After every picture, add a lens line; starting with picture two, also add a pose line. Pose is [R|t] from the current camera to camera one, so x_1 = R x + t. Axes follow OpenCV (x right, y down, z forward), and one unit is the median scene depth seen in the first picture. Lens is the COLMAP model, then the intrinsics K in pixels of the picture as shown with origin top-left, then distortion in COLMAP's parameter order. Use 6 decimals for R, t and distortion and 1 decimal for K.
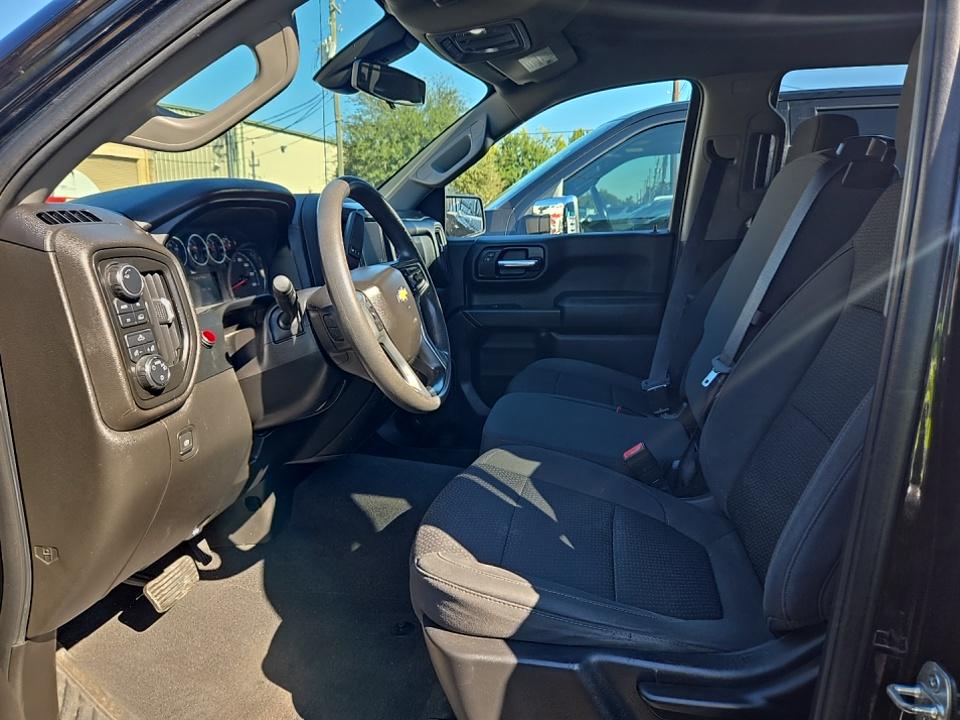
lens RADIAL K [[656.3, 0, 480.0], [0, 656.3, 360.0], [0, 0, 1]] dist [0.045436, -0.044914]
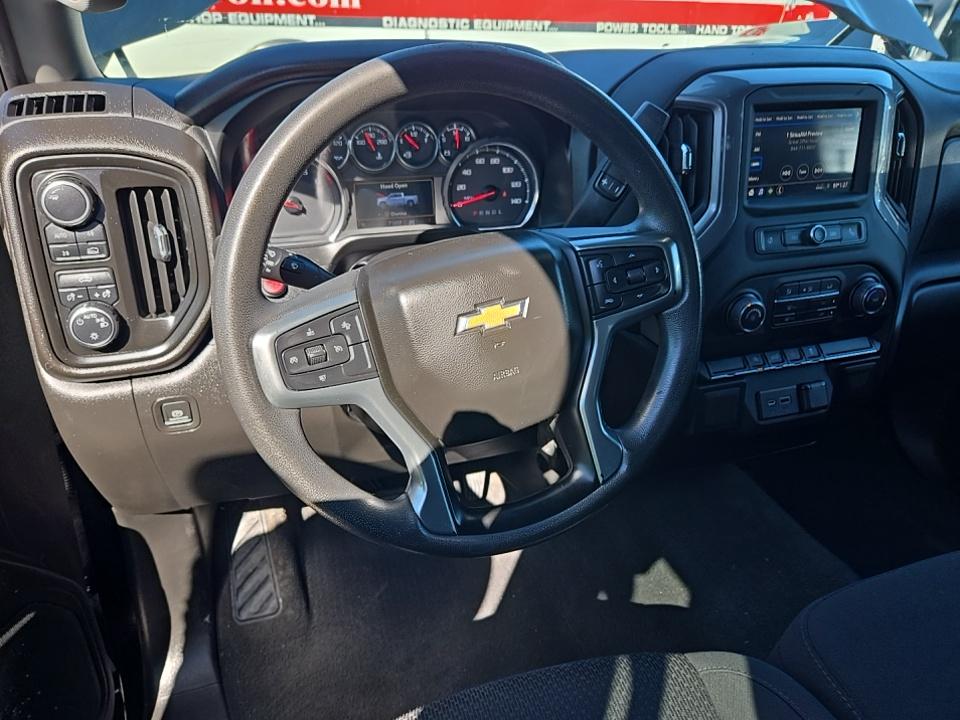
lens RADIAL K [[656.3, 0, 480.0], [0, 656.3, 360.0], [0, 0, 1]] dist [0.045436, -0.044914]
pose [[0.484923, 0.412632, -0.771093, 0.258745], [-0.202834, 0.910719, 0.359792, -0.239131], [0.850710, -0.018068, 0.525324, 0.740415]]
